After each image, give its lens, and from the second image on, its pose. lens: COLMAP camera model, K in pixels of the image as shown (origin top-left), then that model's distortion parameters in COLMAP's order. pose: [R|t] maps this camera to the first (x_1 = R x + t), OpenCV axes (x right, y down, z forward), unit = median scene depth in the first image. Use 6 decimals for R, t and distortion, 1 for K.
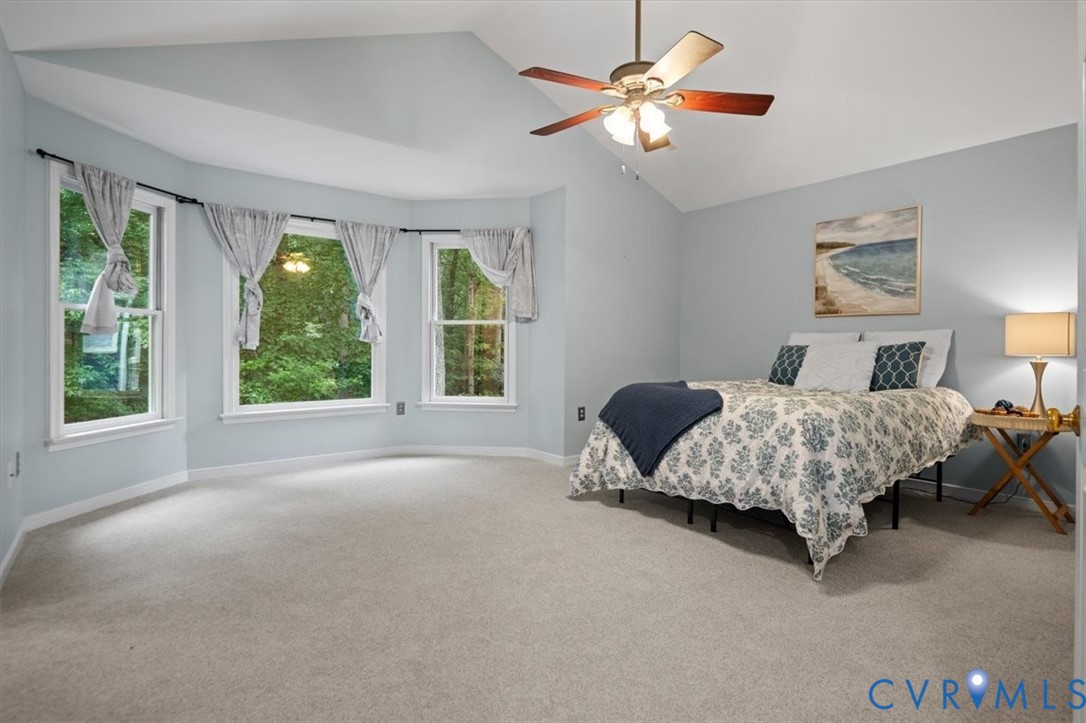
lens RADIAL K [[544.7, 0, 540.0], [0, 544.7, 351.5], [0, 0, 1]] dist [-0.000886, -0.001102]
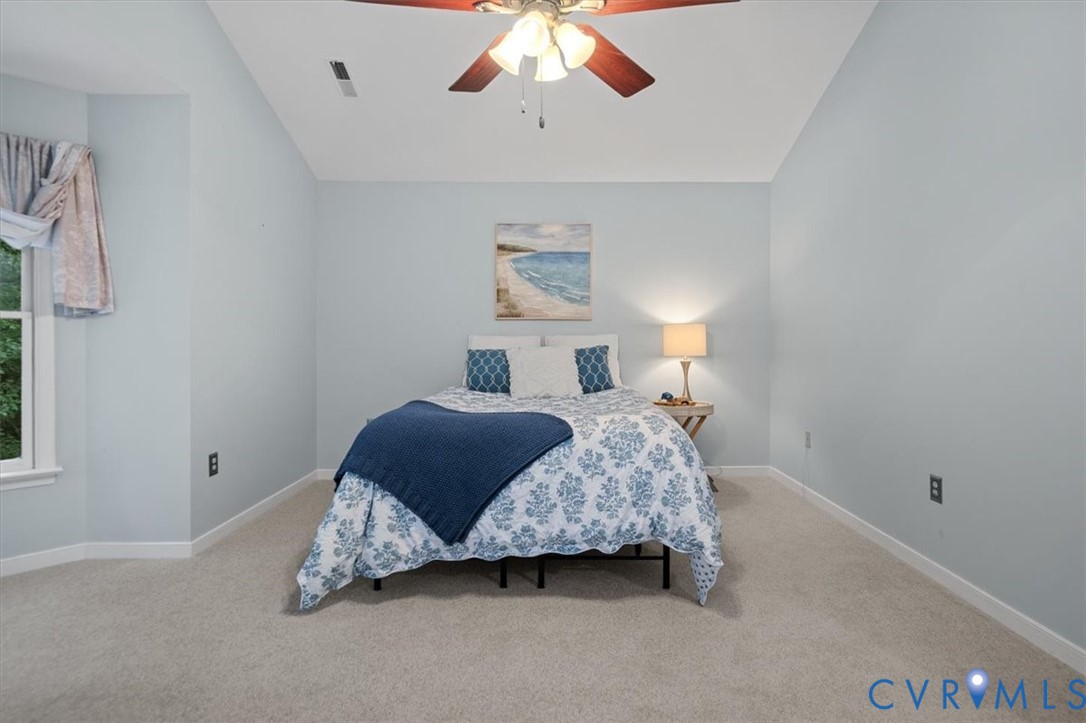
lens RADIAL K [[544.7, 0, 546.3], [0, 544.7, 340.8], [0, 0, 1]] dist [-0.000886, -0.001102]
pose [[0.597124, -0.012855, 0.802046, -0.280987], [0.018114, 0.999833, 0.002539, -0.033563], [-0.801944, 0.013012, 0.597257, 0.438954]]
